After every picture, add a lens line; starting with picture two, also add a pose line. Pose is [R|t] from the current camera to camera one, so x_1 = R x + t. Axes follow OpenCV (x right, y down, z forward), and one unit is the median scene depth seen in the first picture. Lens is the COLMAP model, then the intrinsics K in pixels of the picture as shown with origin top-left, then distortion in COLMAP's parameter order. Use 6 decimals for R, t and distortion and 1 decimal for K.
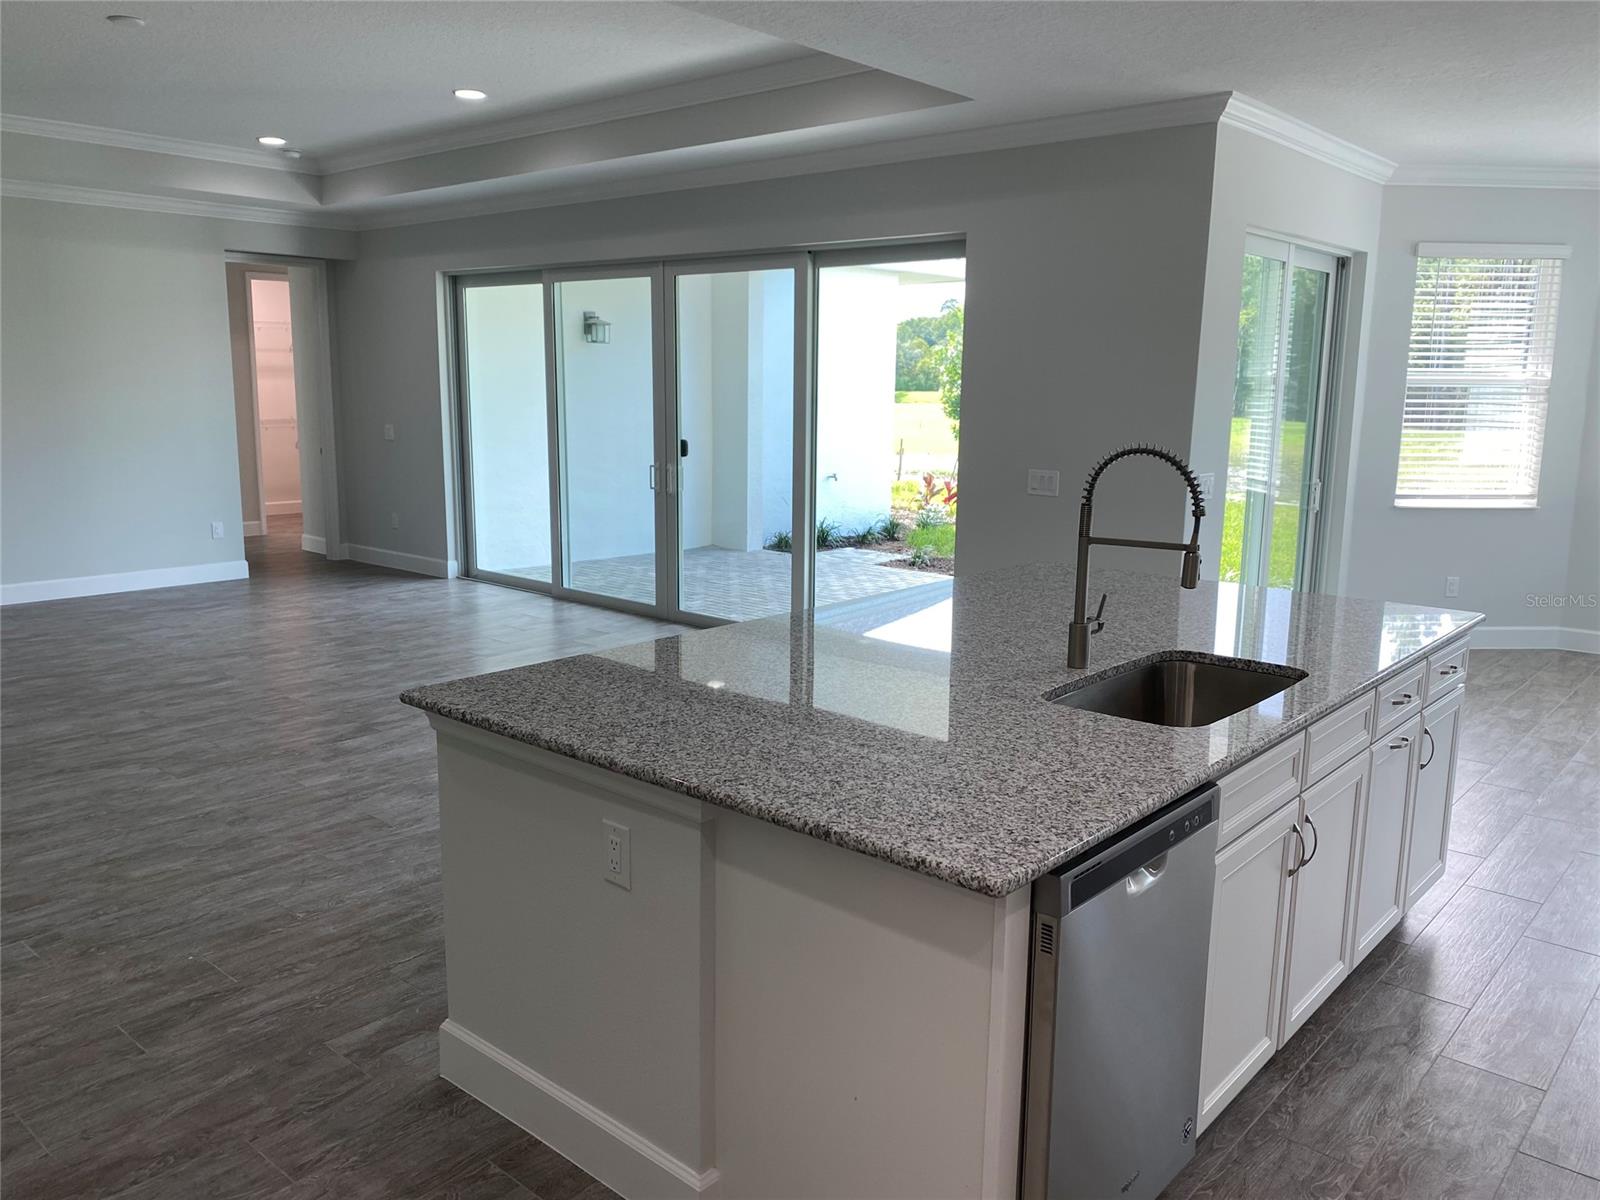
lens RADIAL K [[1214.8, 0, 781.8], [0, 1214.8, 599.9], [0, 0, 1]] dist [0.046485, -0.058790]
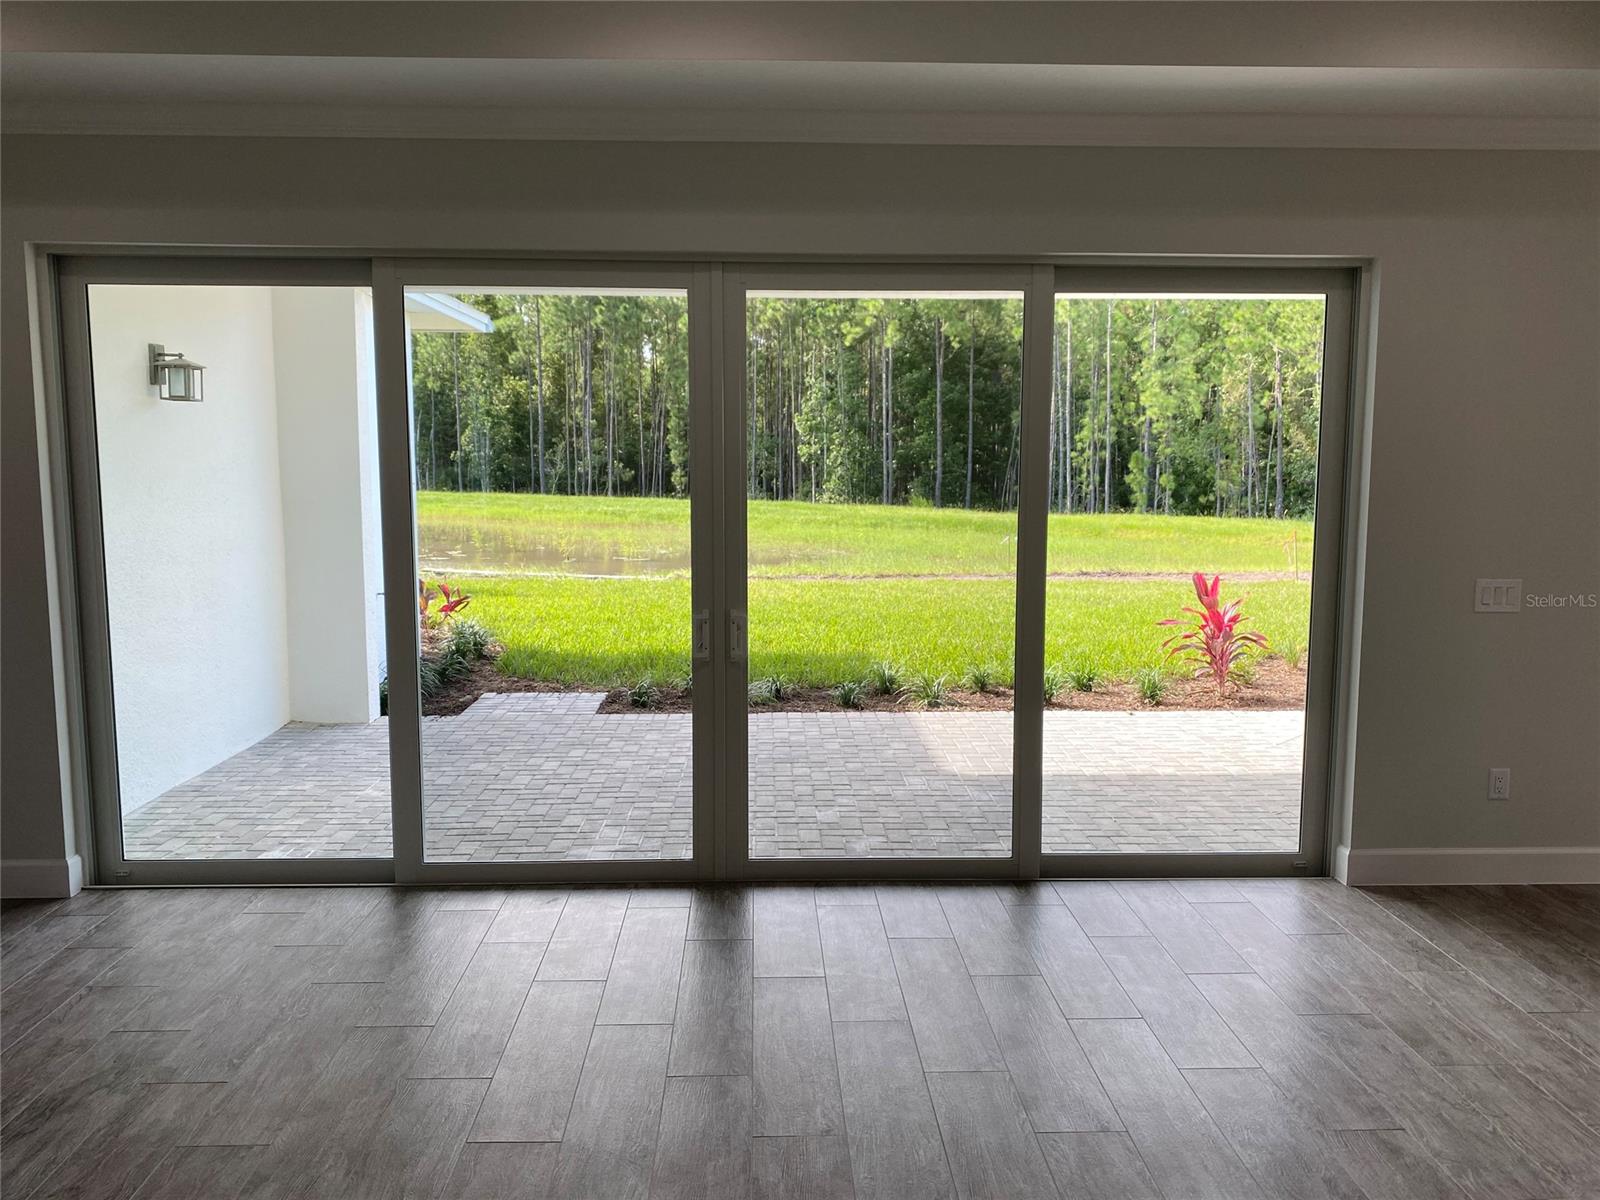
lens RADIAL K [[1222.9, 0, 800.4], [0, 1222.9, 593.6], [0, 0, 1]] dist [0.089507, -0.160731]
pose [[0.713807, -0.087976, 0.694794, -0.887114], [0.132070, 0.991188, -0.010177, -0.206340], [-0.687777, 0.099026, 0.719136, 1.045170]]
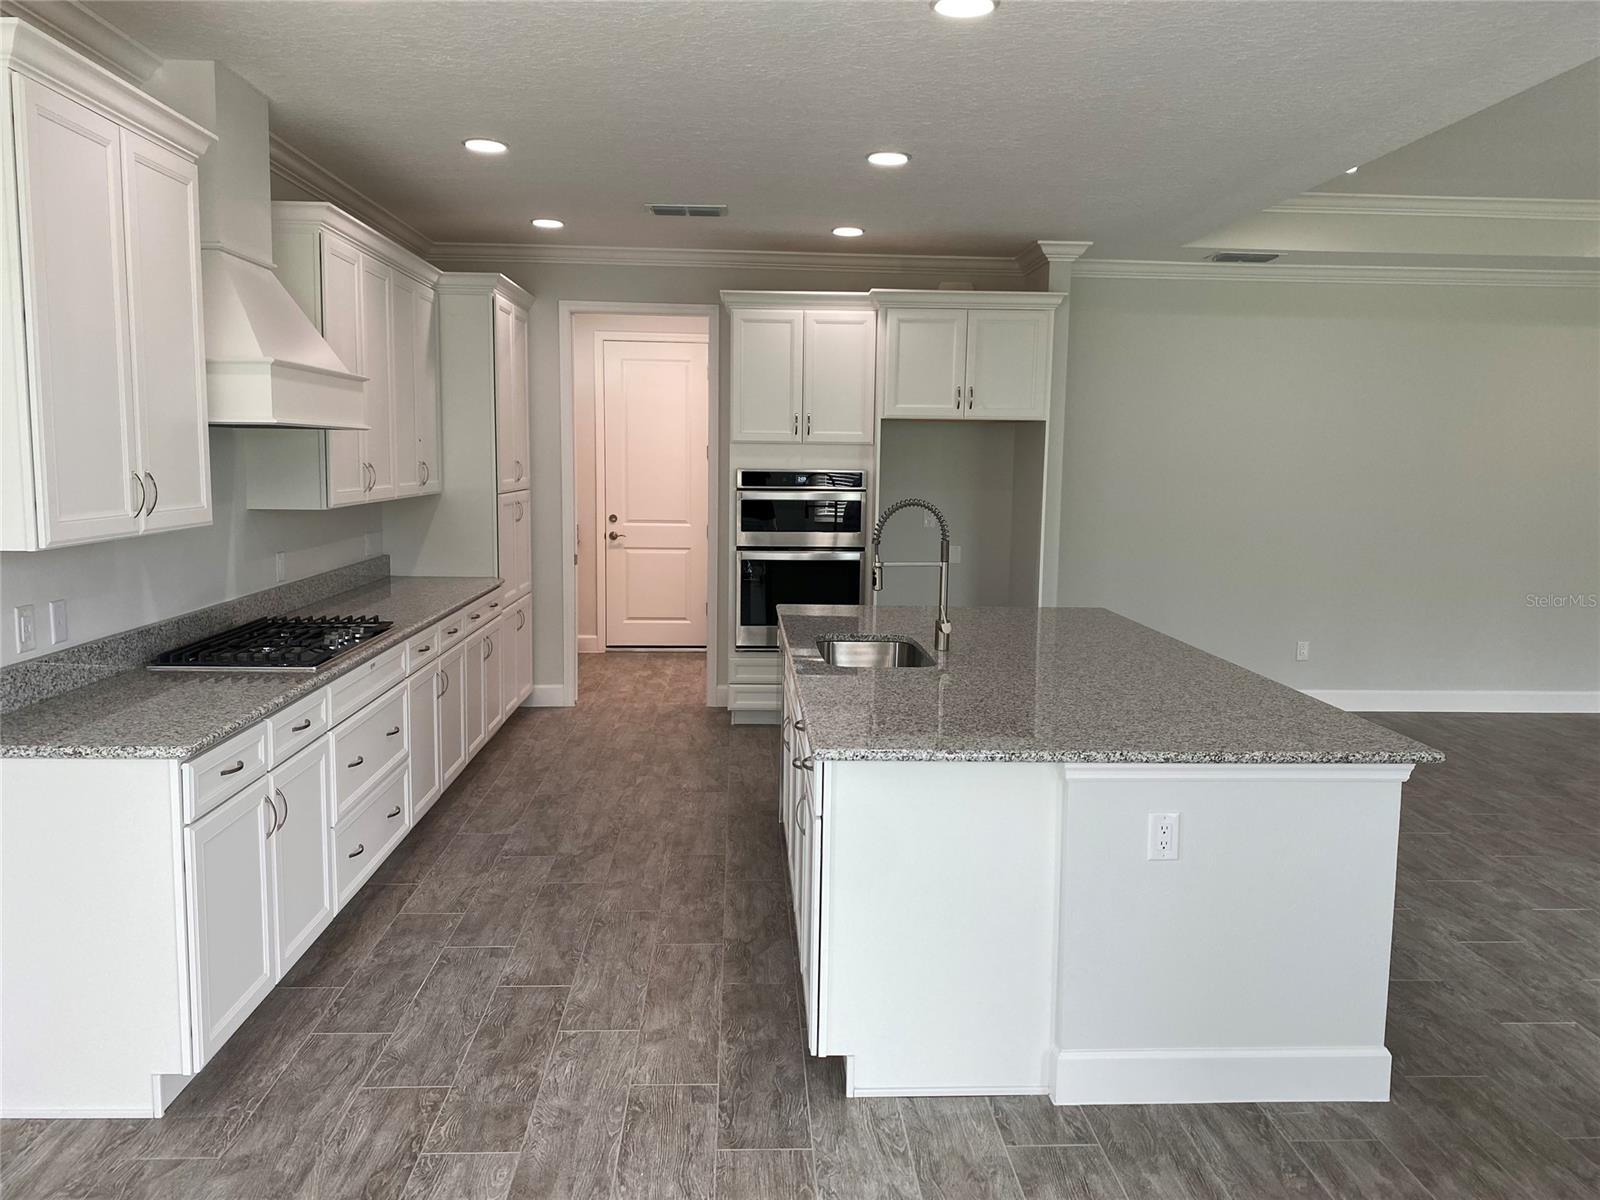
lens RADIAL K [[1222.9, 0, 800.4], [0, 1222.9, 593.6], [0, 0, 1]] dist [0.089507, -0.160731]
pose [[-0.711443, 0.058958, -0.700266, 0.992084], [-0.146742, 0.962044, 0.230082, -0.231417], [0.687252, 0.266449, -0.675788, 1.322784]]
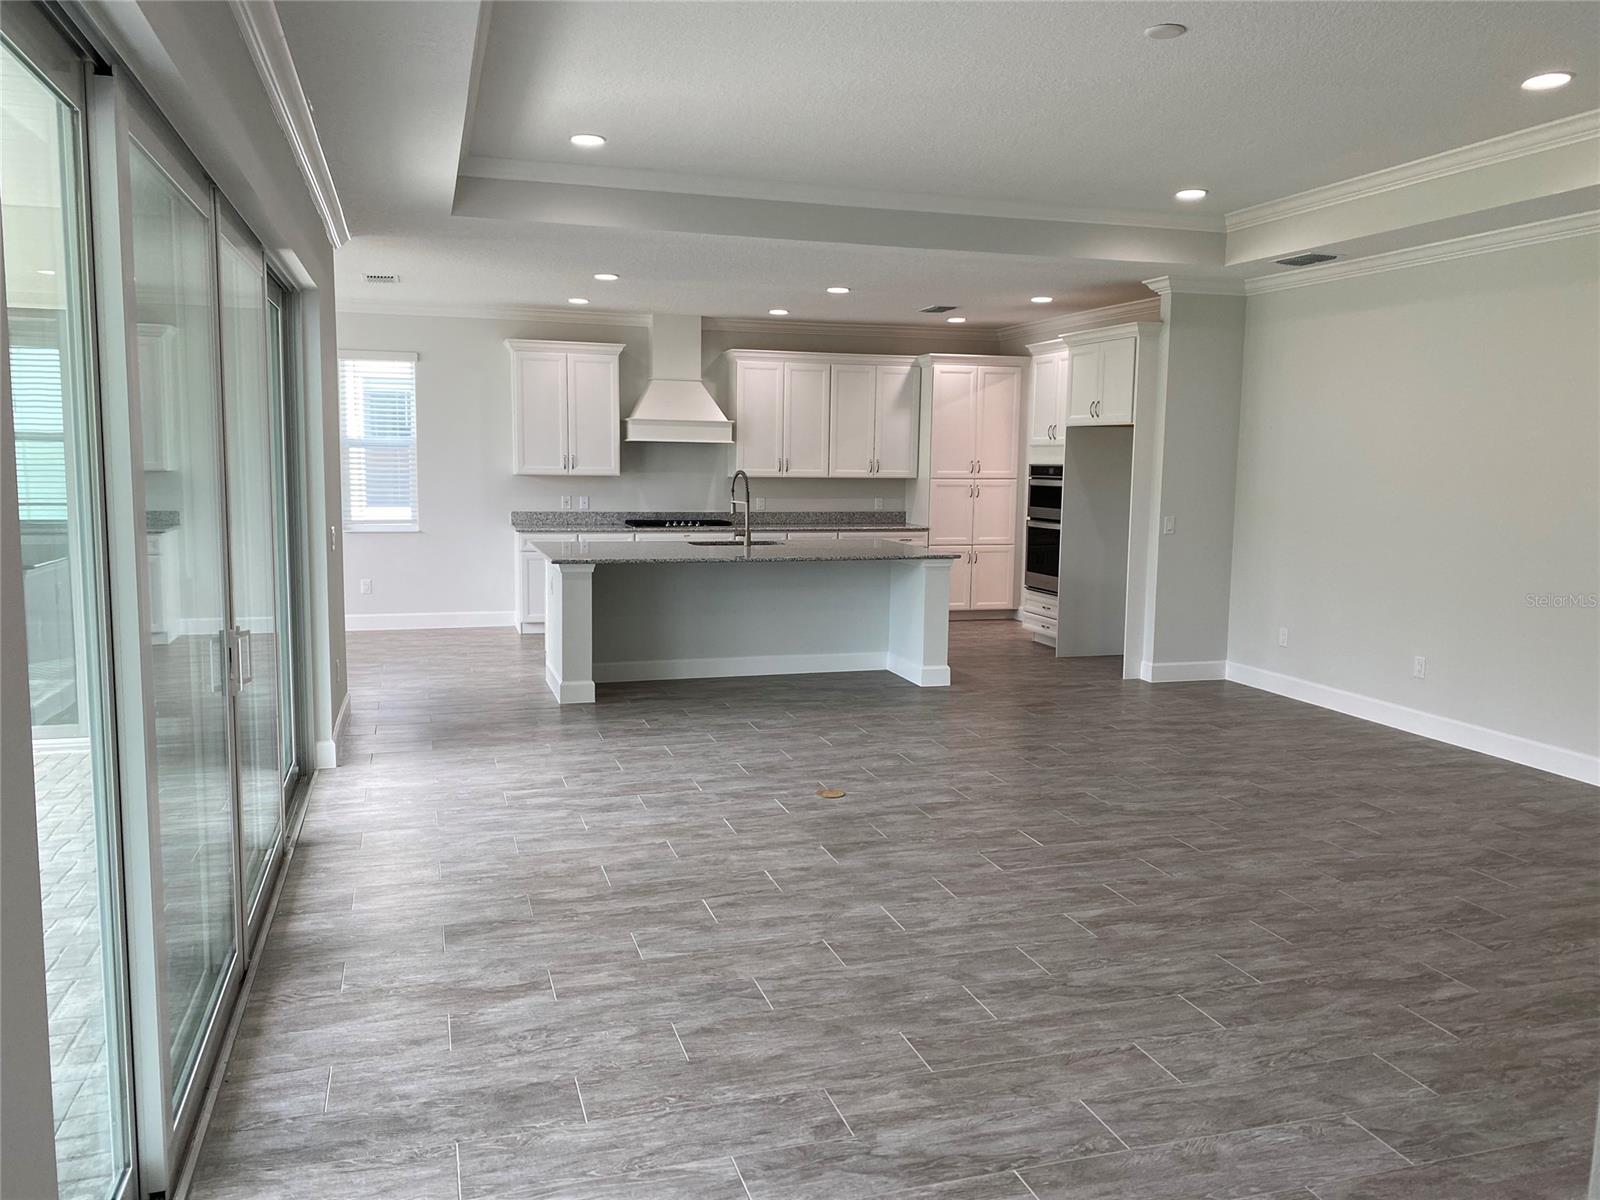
lens RADIAL K [[1222.9, 0, 800.4], [0, 1222.9, 593.6], [0, 0, 1]] dist [0.089507, -0.160731]
pose [[-0.859894, -0.079776, 0.504201, -0.982380], [0.069483, 0.960229, 0.270430, -0.446829], [-0.505722, 0.267575, -0.820152, 2.413964]]
